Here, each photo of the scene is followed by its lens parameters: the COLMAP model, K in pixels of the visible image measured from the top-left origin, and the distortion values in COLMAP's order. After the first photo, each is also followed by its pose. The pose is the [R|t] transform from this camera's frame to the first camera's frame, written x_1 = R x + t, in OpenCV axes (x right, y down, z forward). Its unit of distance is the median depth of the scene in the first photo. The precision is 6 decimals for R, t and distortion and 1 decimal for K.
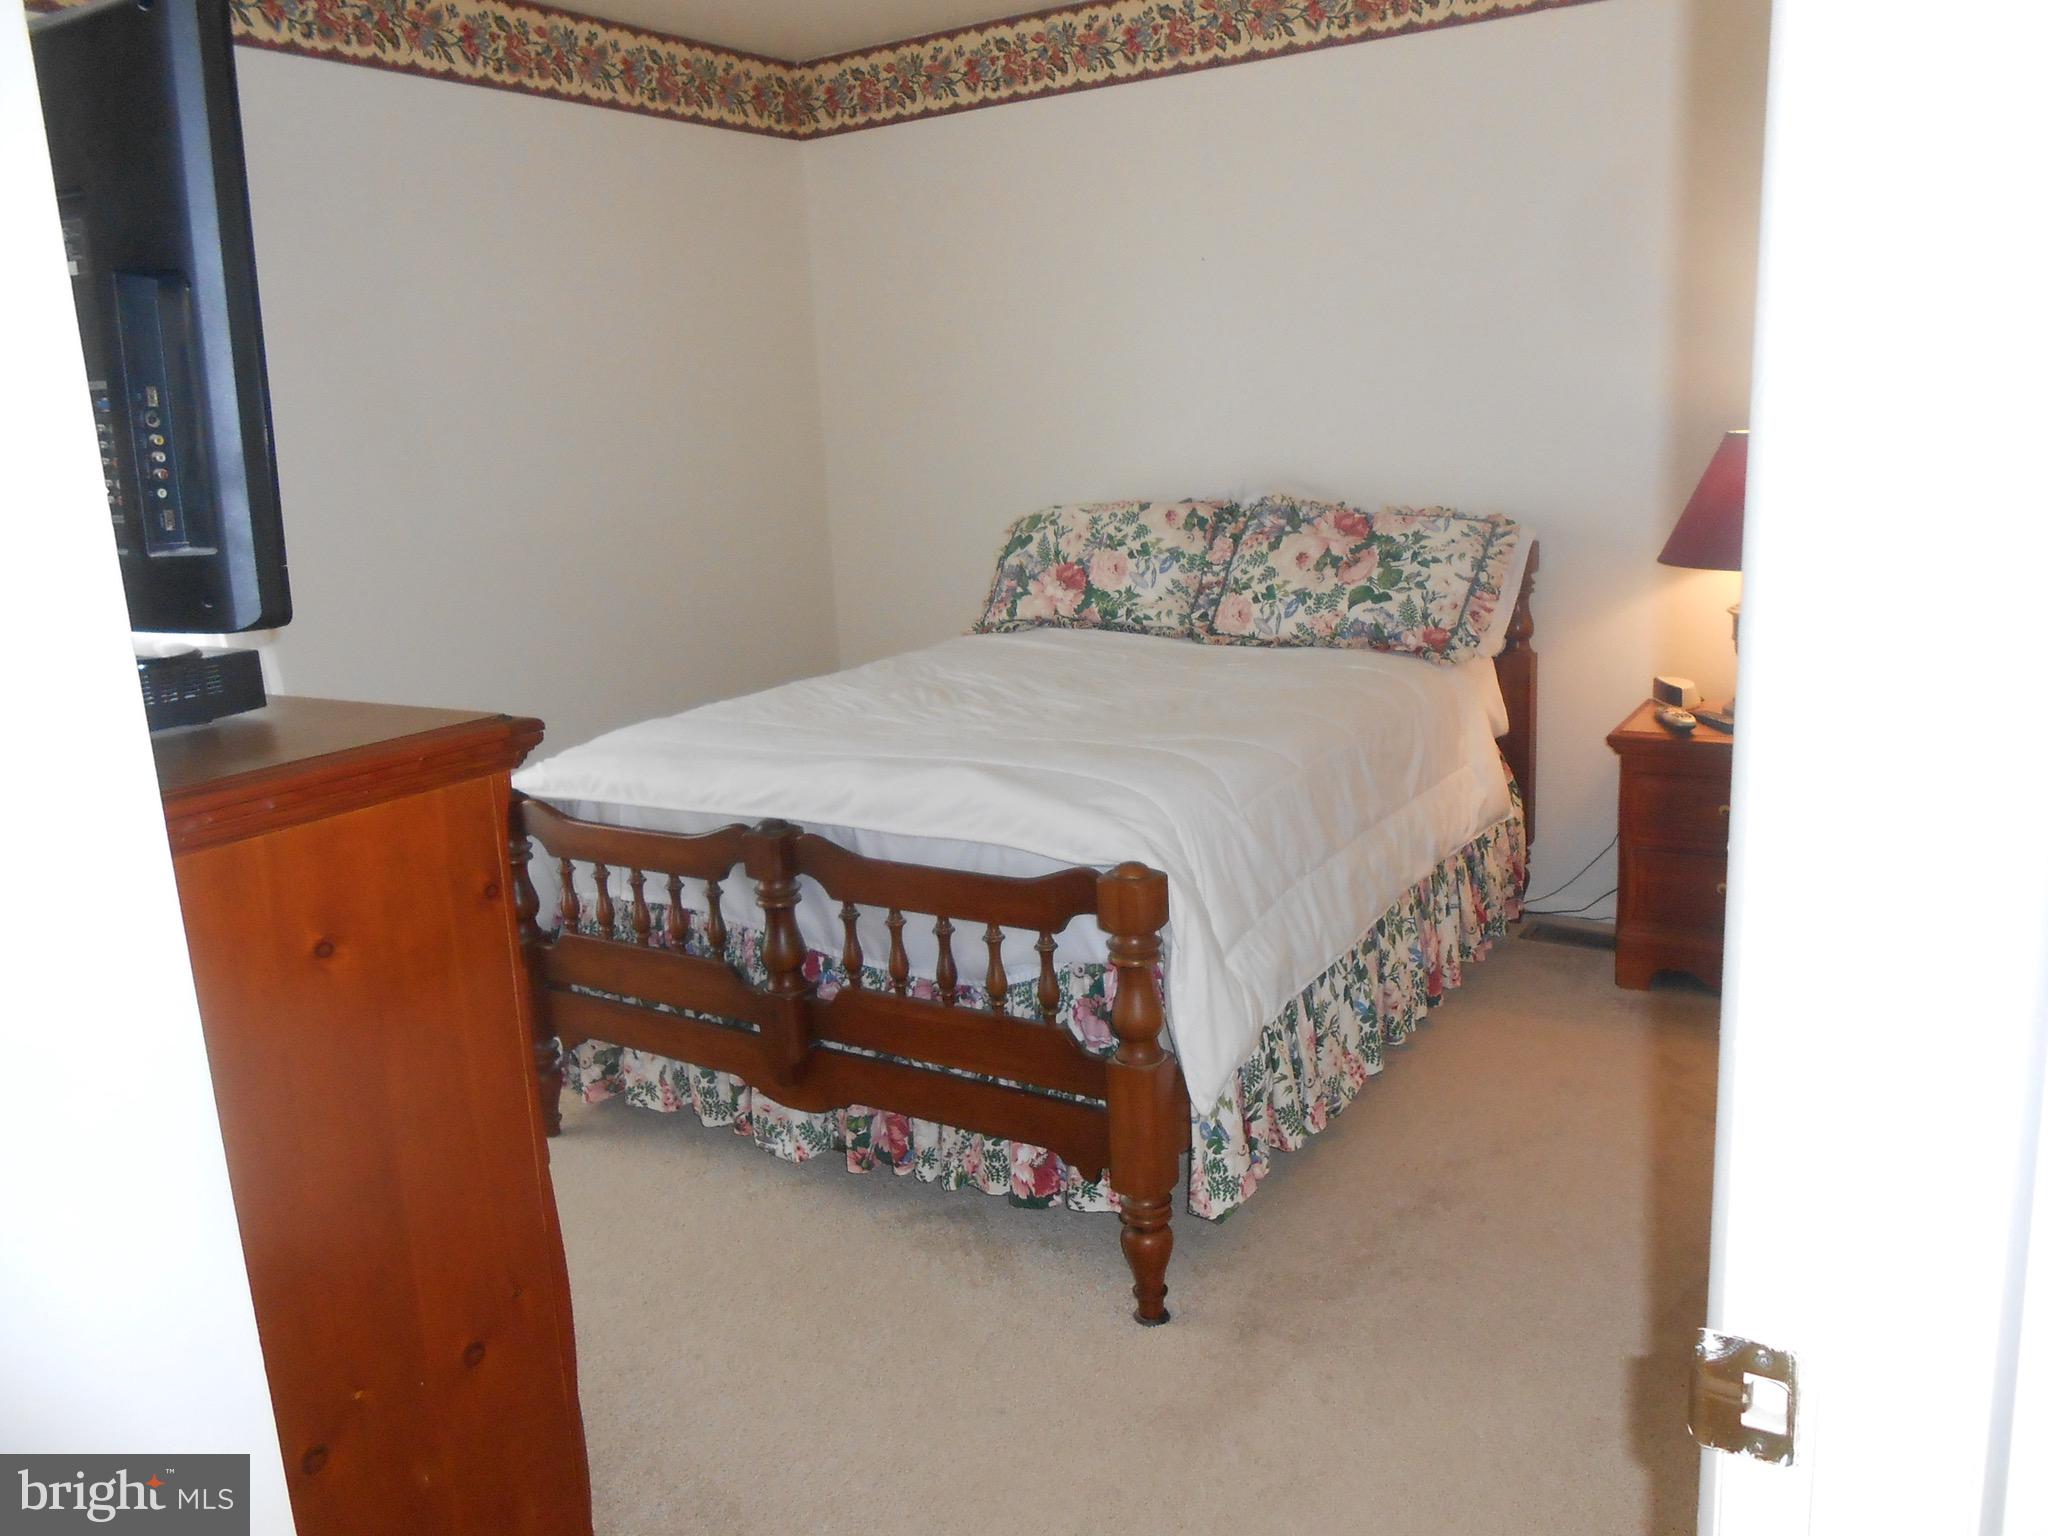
lens RADIAL K [[1574.2, 0, 1037.5], [0, 1574.2, 757.1], [0, 0, 1]] dist [-0.059996, 0.084298]
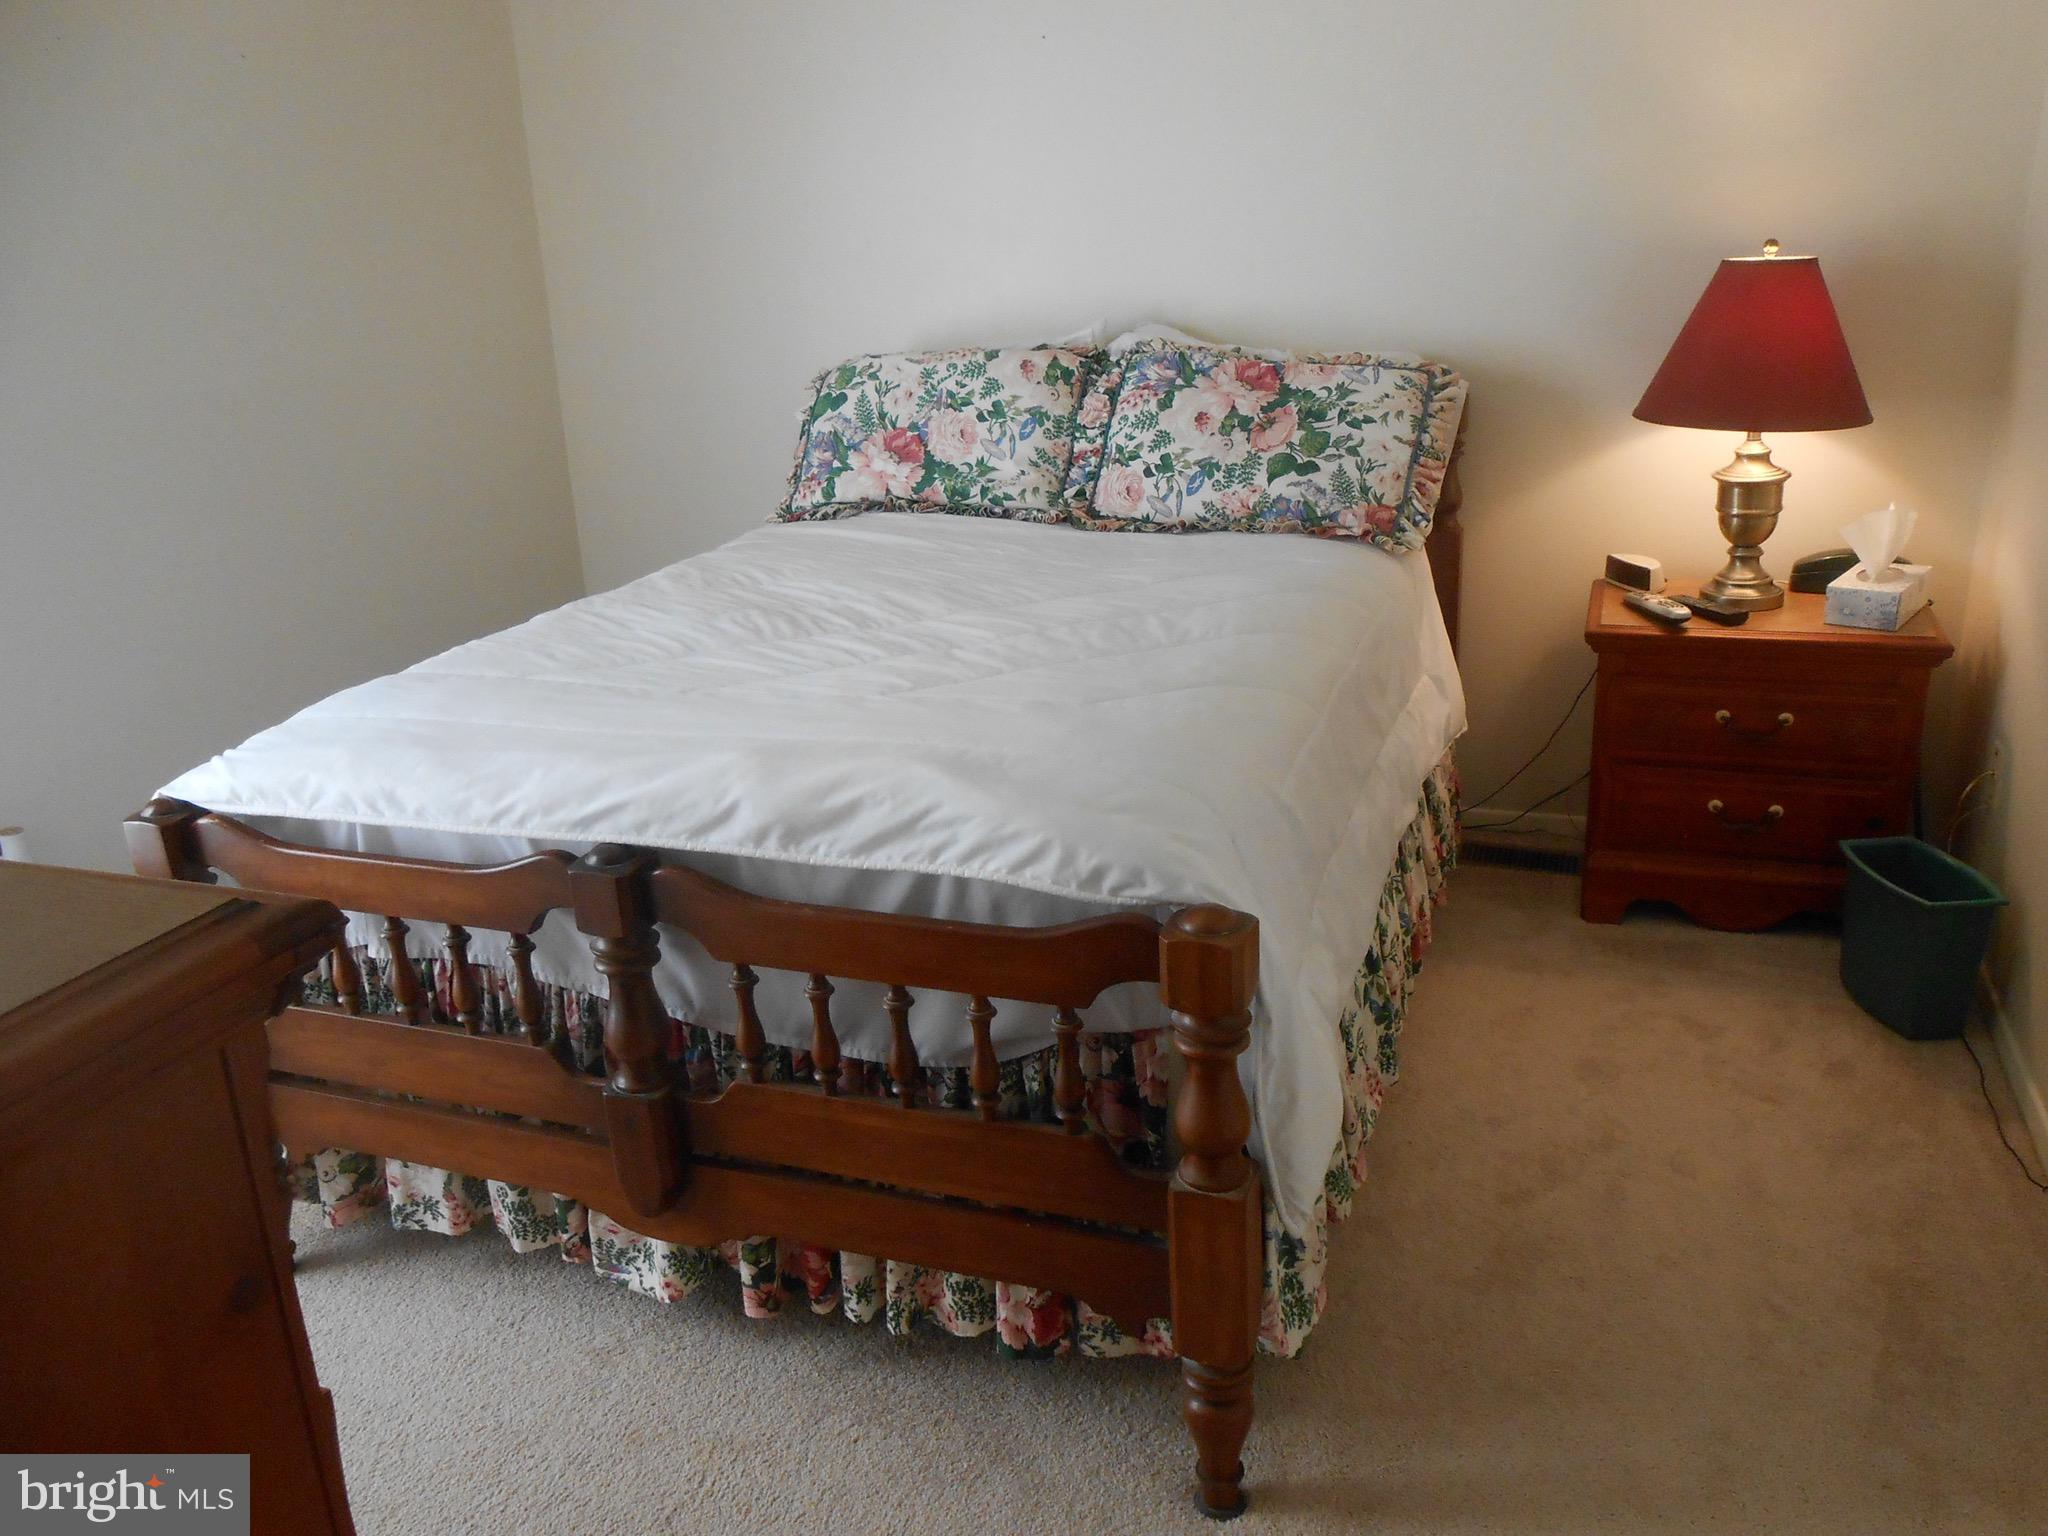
lens RADIAL K [[1574.2, 0, 1037.5], [0, 1574.2, 757.1], [0, 0, 1]] dist [-0.059996, 0.084298]
pose [[0.977921, -0.059642, 0.200282, -0.086676], [0.039399, 0.993840, 0.103581, -0.041841], [-0.205226, -0.093403, 0.974248, 0.221232]]
